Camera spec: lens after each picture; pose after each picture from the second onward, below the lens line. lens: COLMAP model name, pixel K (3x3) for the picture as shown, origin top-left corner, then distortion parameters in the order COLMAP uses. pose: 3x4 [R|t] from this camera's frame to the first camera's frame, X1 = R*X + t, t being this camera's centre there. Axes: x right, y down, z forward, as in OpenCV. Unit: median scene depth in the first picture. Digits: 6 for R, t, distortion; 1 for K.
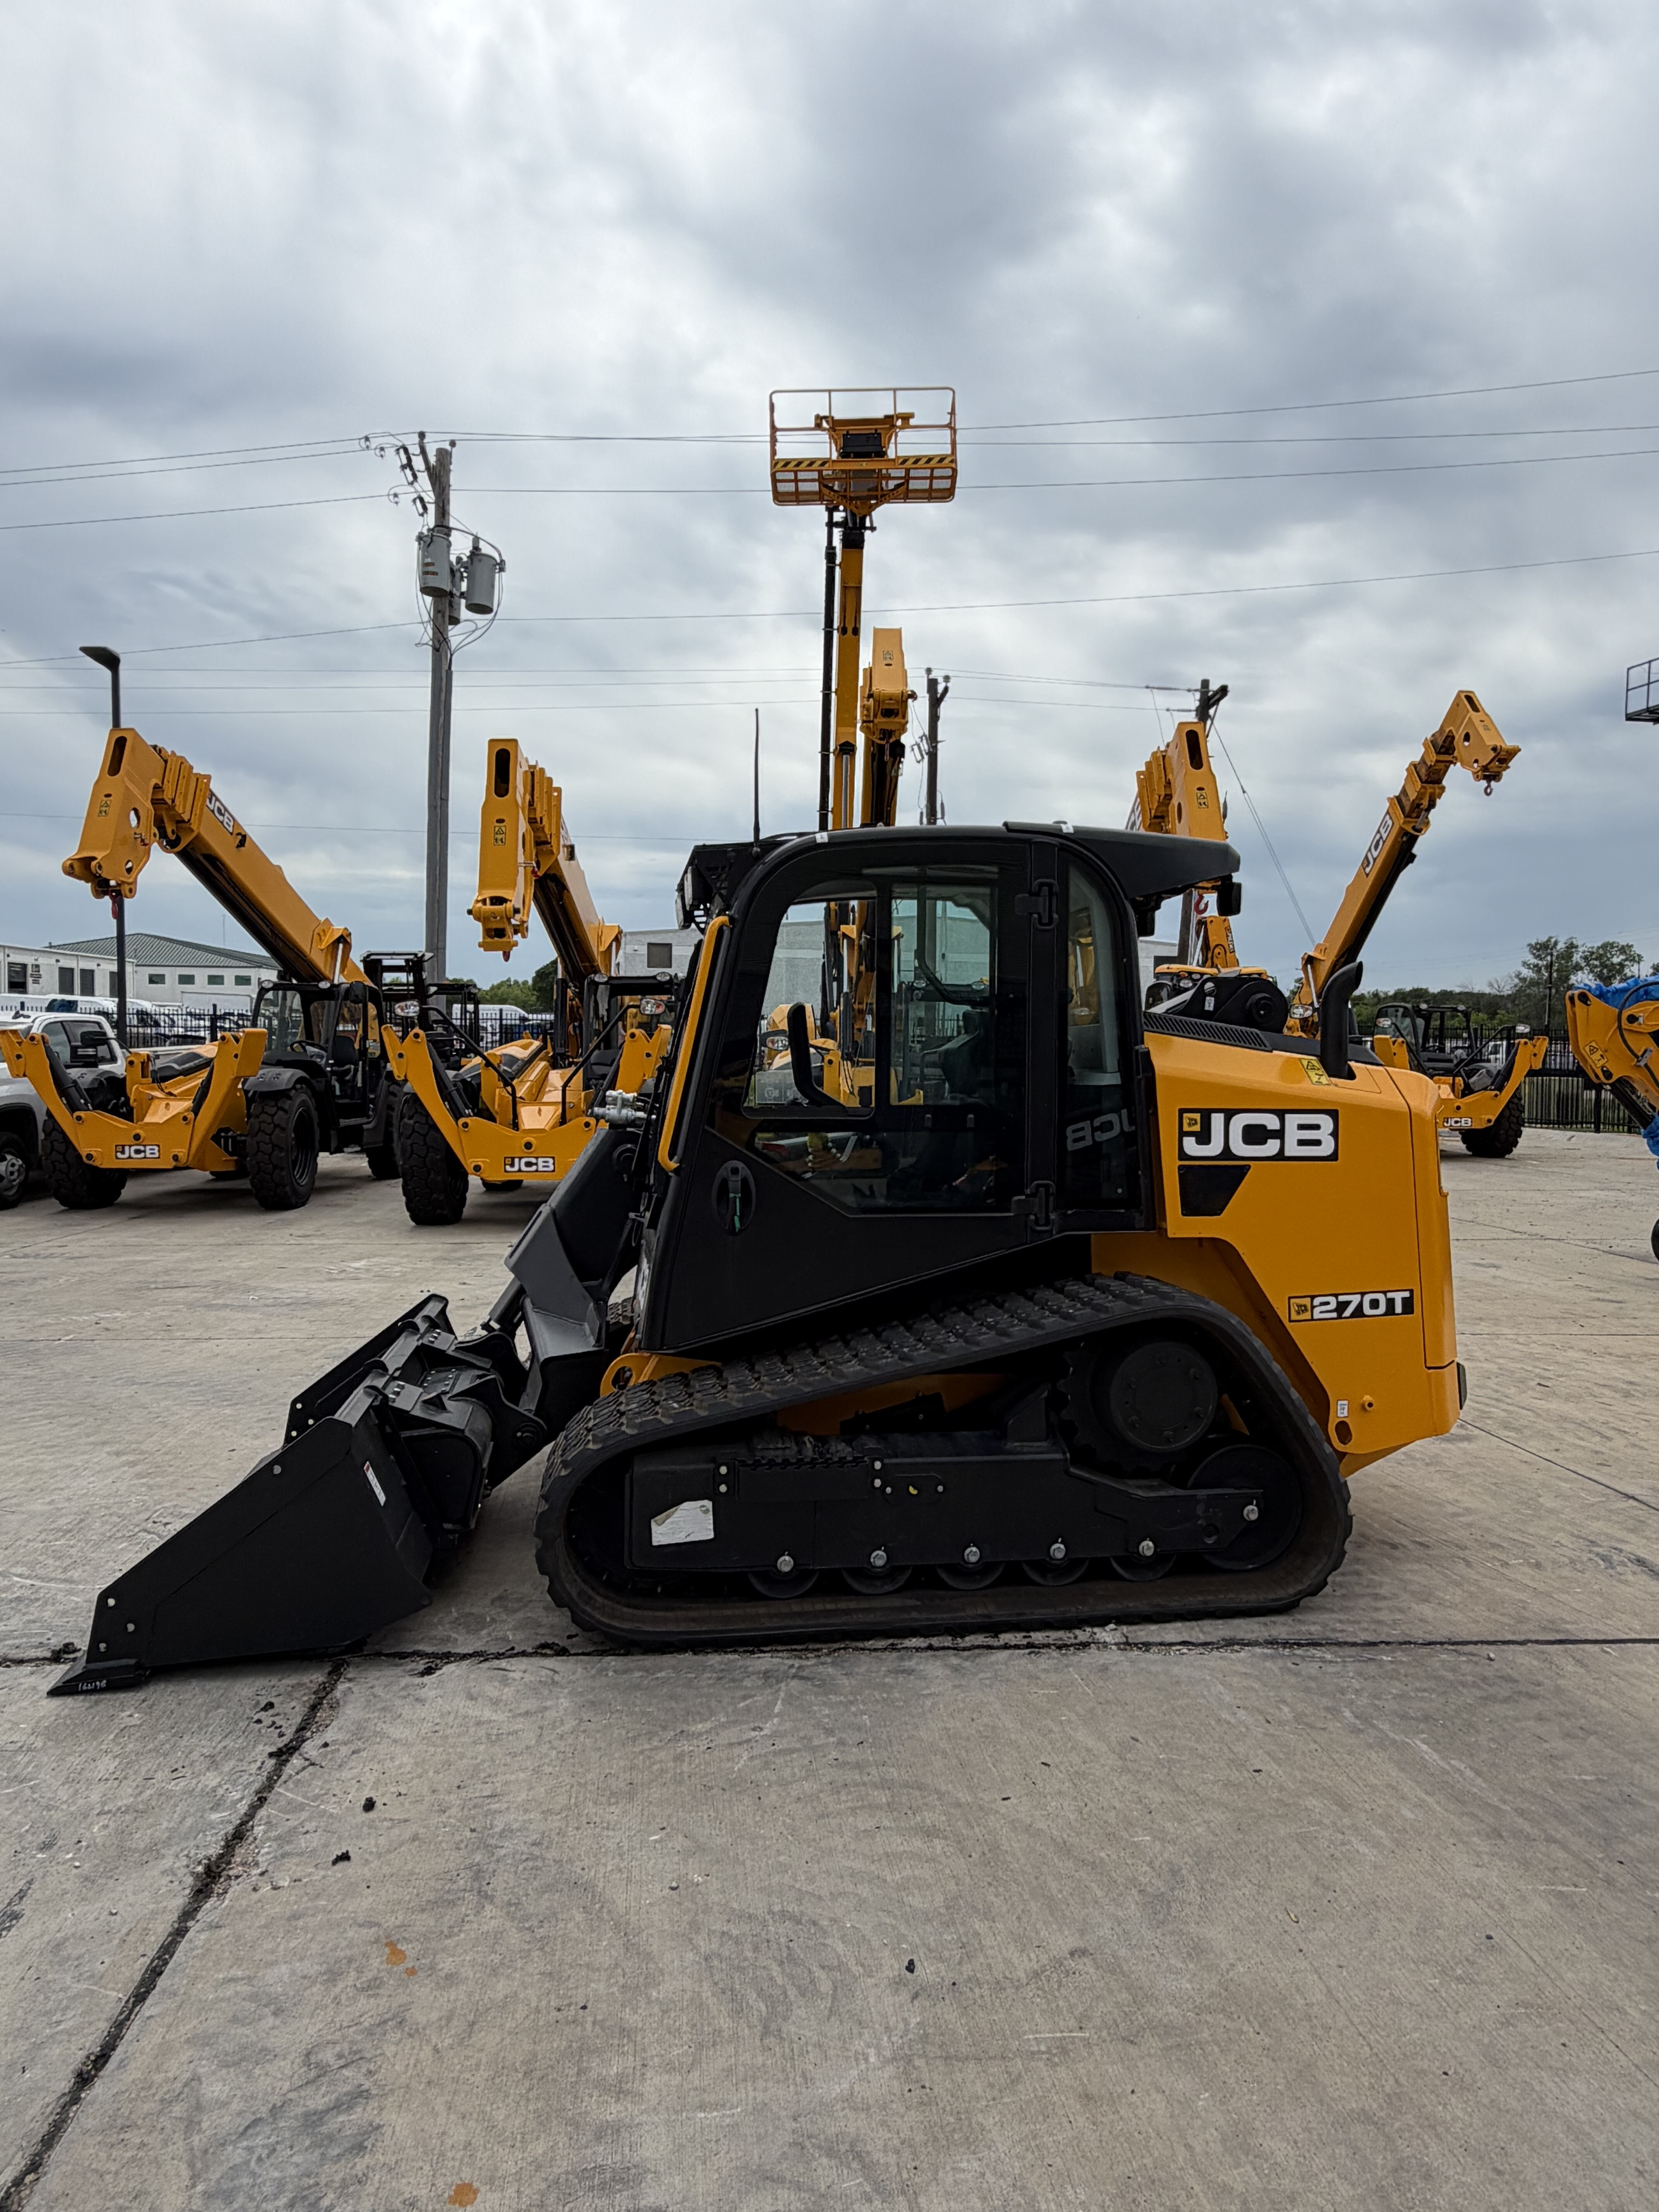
lens RADIAL K [[1551.3, 0, 829.5], [0, 1551.3, 1106.0], [0, 0, 1]] dist [-0.005219, -0.000861]
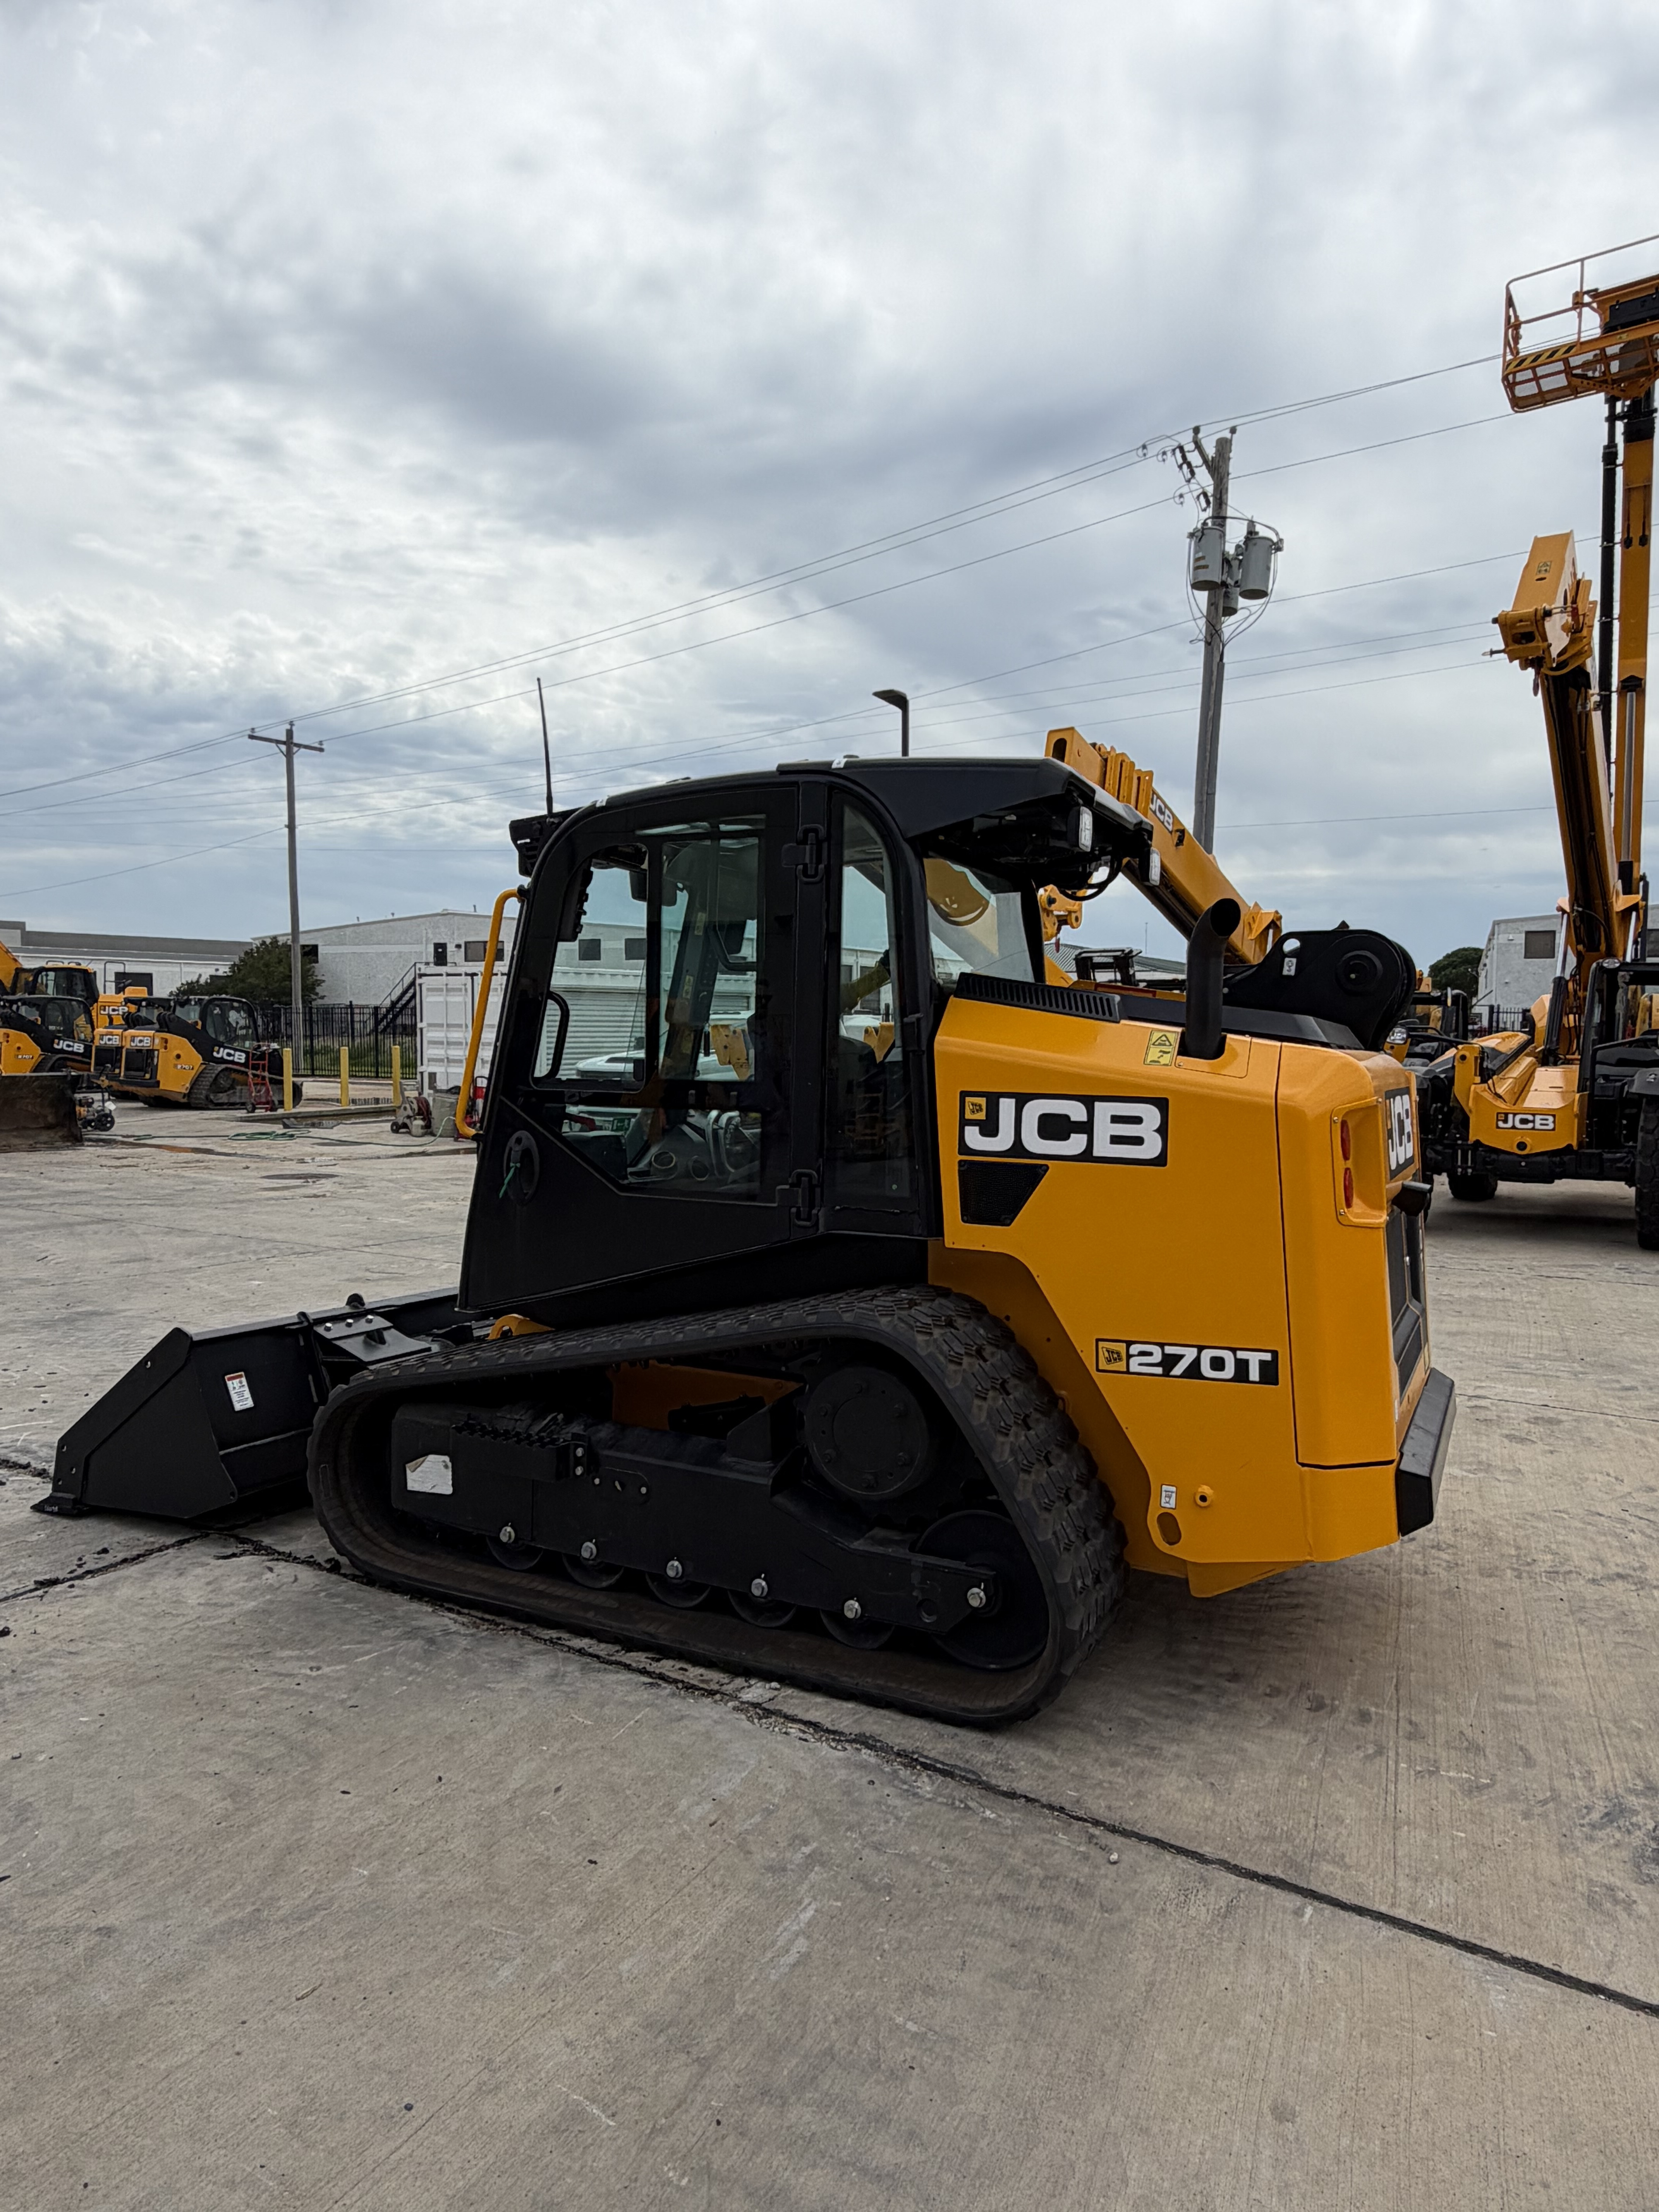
lens RADIAL K [[1509.8, 0, 750.2], [0, 1509.8, 1115.7], [0, 0, 1]] dist [-0.004527, 0.006350]
pose [[0.781921, 0.032300, -0.622540, 0.624489], [-0.028632, 0.999464, 0.015894, 0.004983], [0.622720, 0.005397, 0.782426, 0.302151]]
